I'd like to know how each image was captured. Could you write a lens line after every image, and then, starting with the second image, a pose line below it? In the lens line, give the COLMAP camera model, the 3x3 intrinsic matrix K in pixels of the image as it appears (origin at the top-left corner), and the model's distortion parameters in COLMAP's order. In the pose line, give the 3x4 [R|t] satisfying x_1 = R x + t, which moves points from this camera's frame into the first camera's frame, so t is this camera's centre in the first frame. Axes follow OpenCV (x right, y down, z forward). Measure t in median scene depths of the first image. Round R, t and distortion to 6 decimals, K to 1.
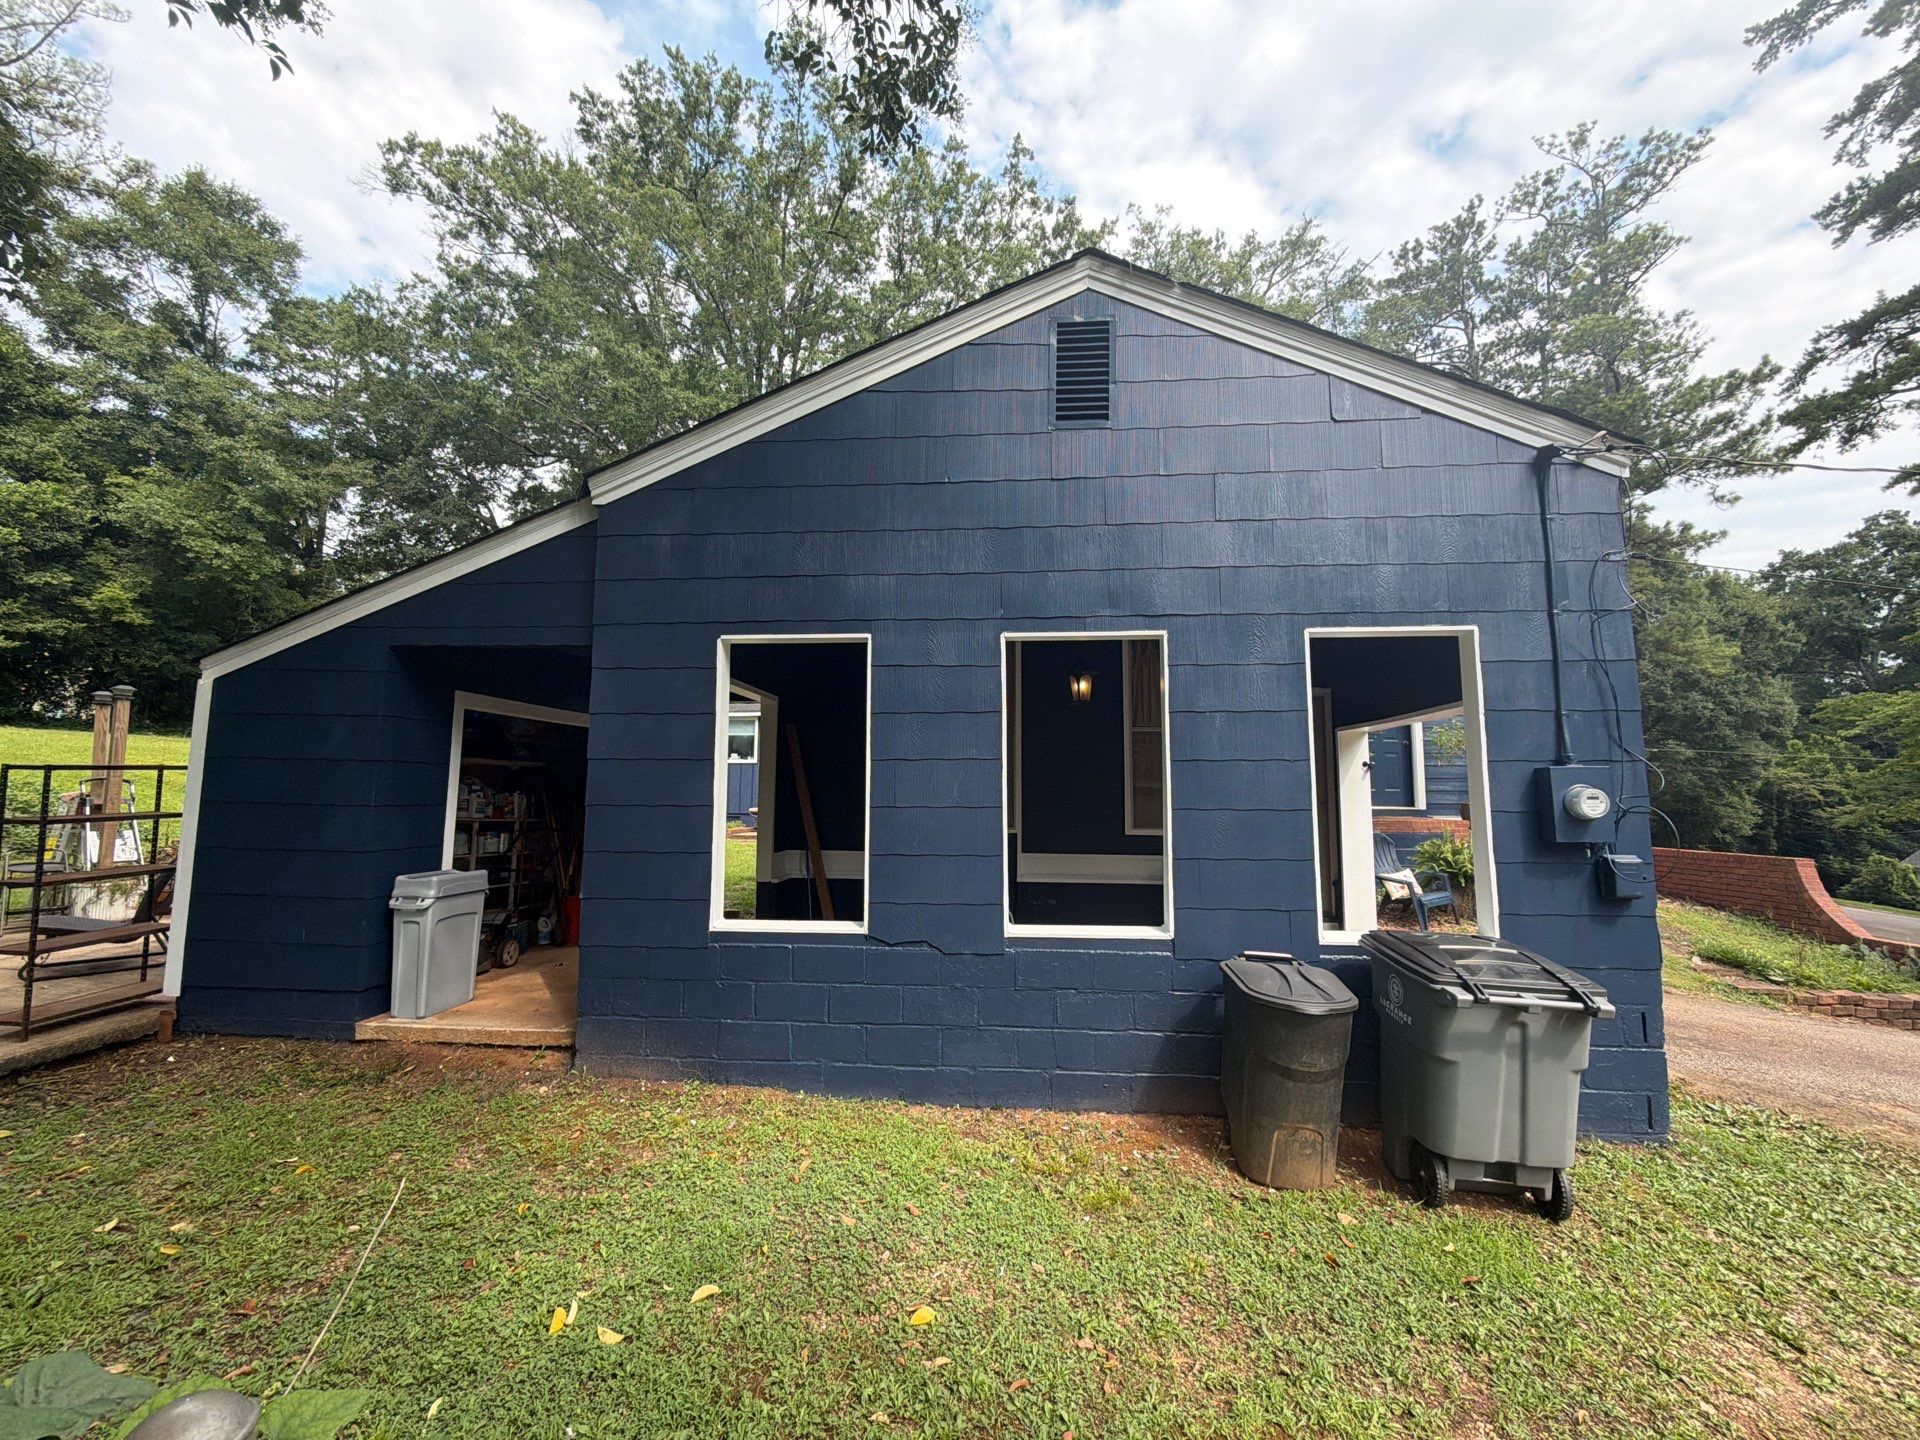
lens RADIAL K [[763.3, 0, 960.0], [0, 763.3, 720.0], [0, 0, 1]] dist [0.001174, 0.000119]
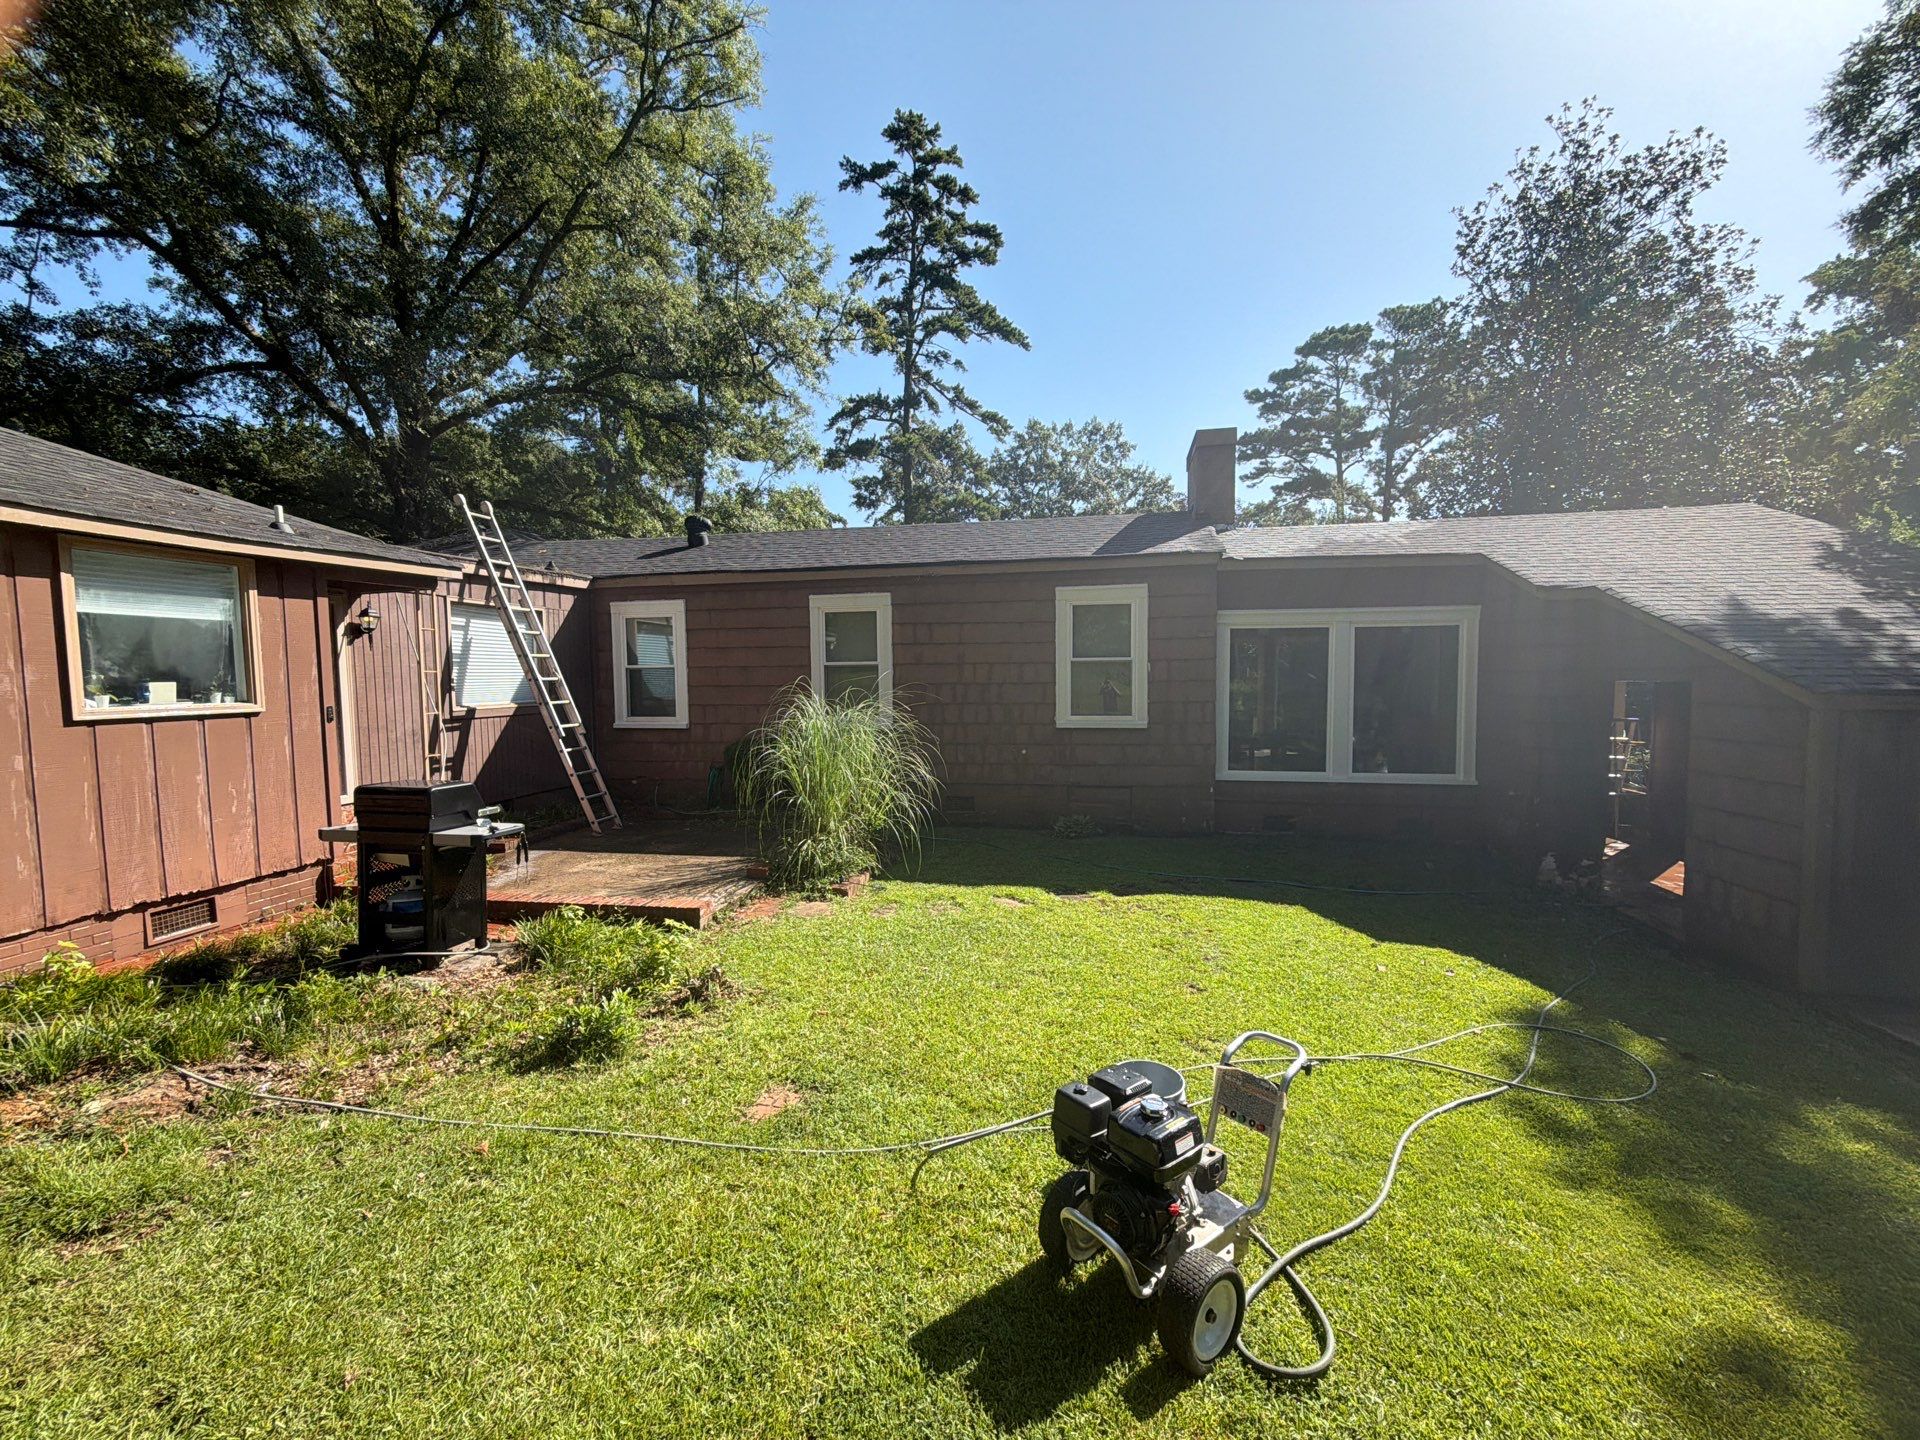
lens RADIAL K [[765.0, 0, 960.0], [0, 765.0, 720.0], [0, 0, 1]] dist [0.001676, -0.000704]
pose [[0.109900, -0.062559, 0.991972, -0.423968], [-0.089632, 0.993327, 0.072574, 0.013607], [-0.989893, -0.096888, 0.103559, 0.545033]]
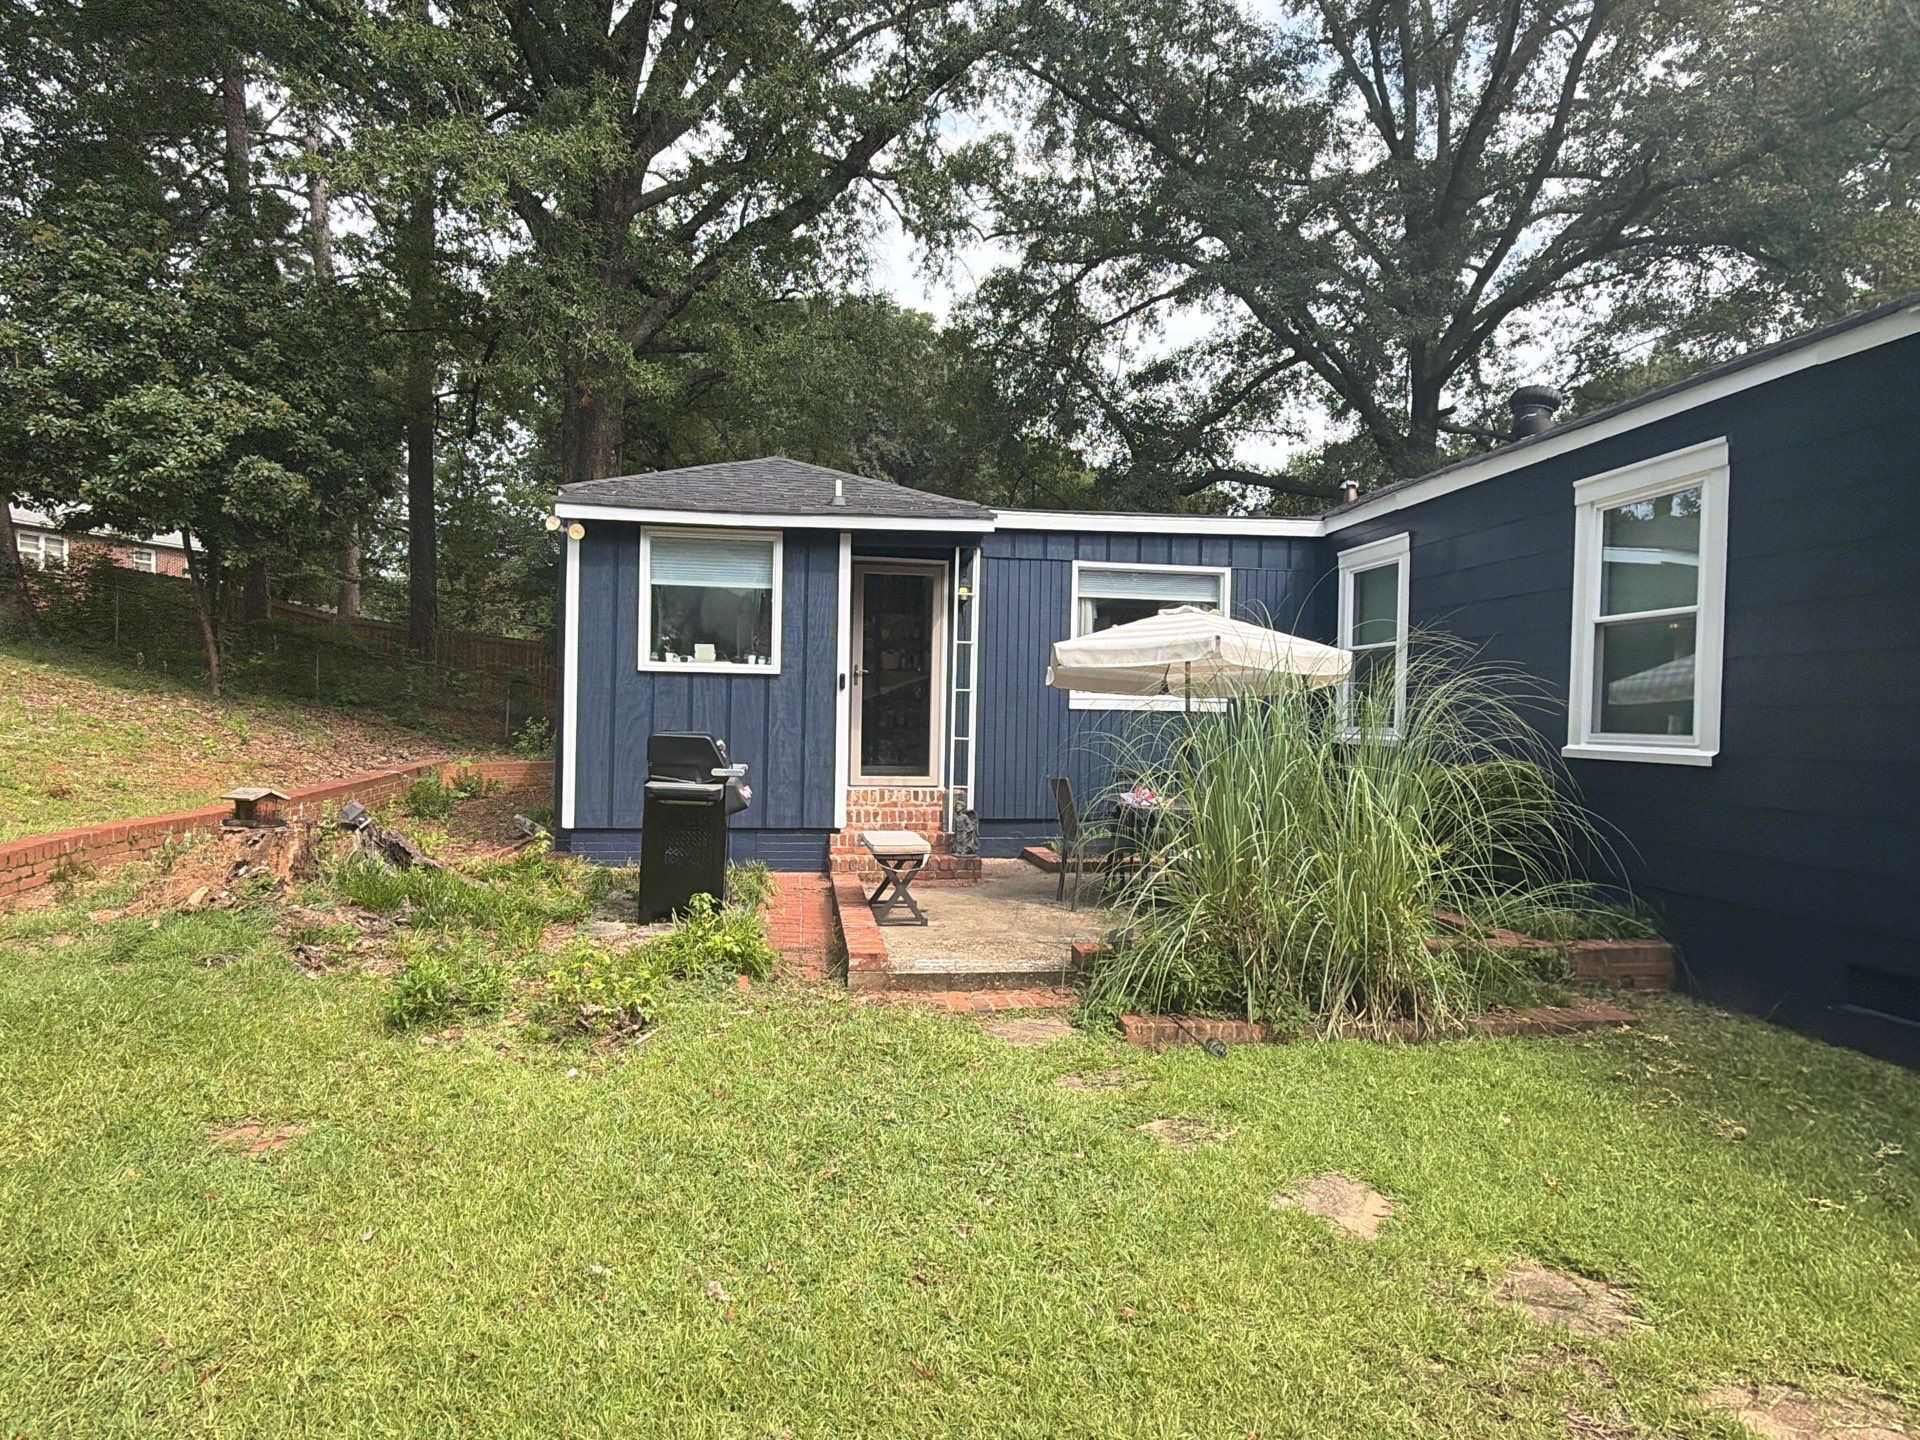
lens RADIAL K [[1032.0, 0, 956.6], [0, 1032.0, 734.1], [0, 0, 1]] dist [-0.002490, -0.000067]
pose [[0.976356, 0.014802, 0.215660, -0.221835], [-0.040984, 0.992233, 0.117444, 0.025281], [-0.212246, -0.123506, 0.969380, 0.436215]]
